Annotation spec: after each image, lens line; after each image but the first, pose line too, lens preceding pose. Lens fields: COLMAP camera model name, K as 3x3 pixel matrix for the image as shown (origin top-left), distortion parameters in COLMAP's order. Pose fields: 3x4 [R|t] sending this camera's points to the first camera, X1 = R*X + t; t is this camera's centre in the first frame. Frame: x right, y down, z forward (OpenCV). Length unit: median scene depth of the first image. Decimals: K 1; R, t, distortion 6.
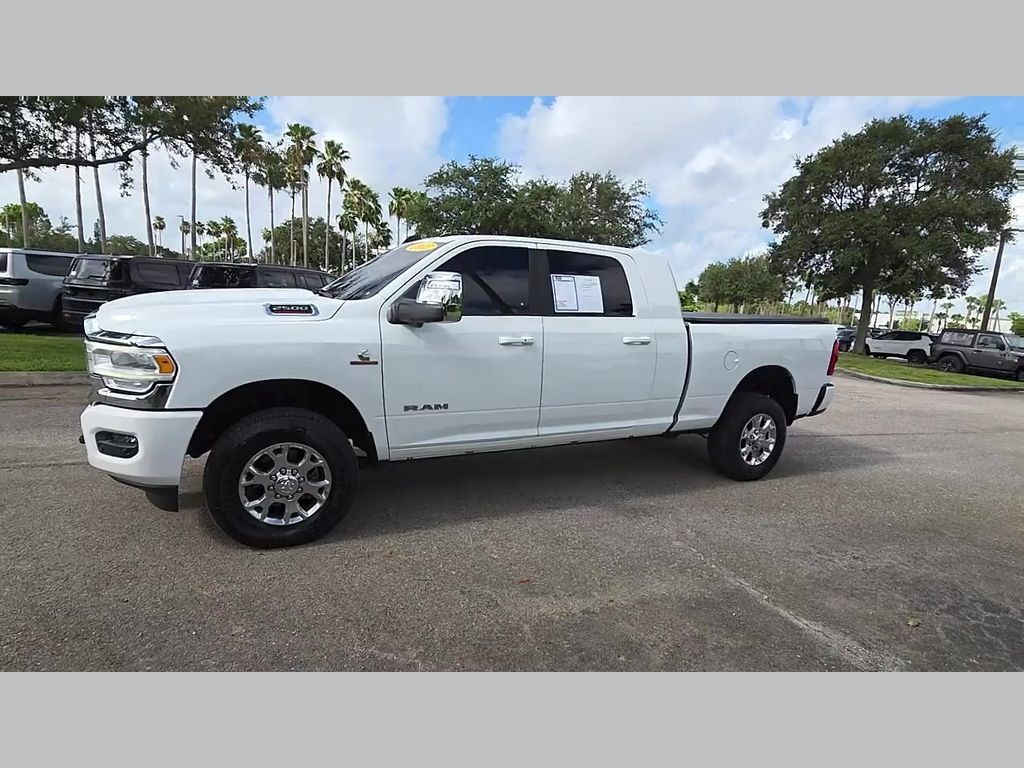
lens RADIAL K [[530.0, 0, 502.6], [0, 530.0, 384.5], [0, 0, 1]] dist [0.008139, -0.001838]
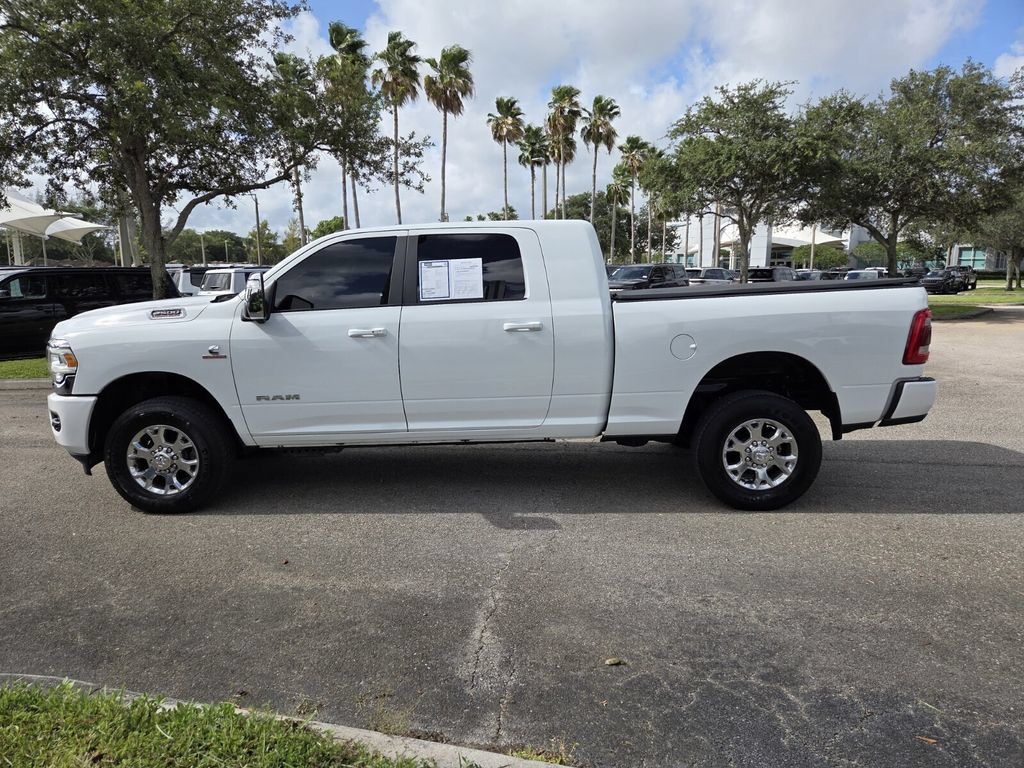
lens RADIAL K [[691.5, 0, 517.2], [0, 691.5, 388.2], [0, 0, 1]] dist [0.082530, -0.063504]
pose [[0.877293, -0.002193, -0.479951, 0.802083], [-0.004166, 0.999917, -0.012184, 0.032580], [0.479938, 0.012688, 0.877211, -0.004085]]
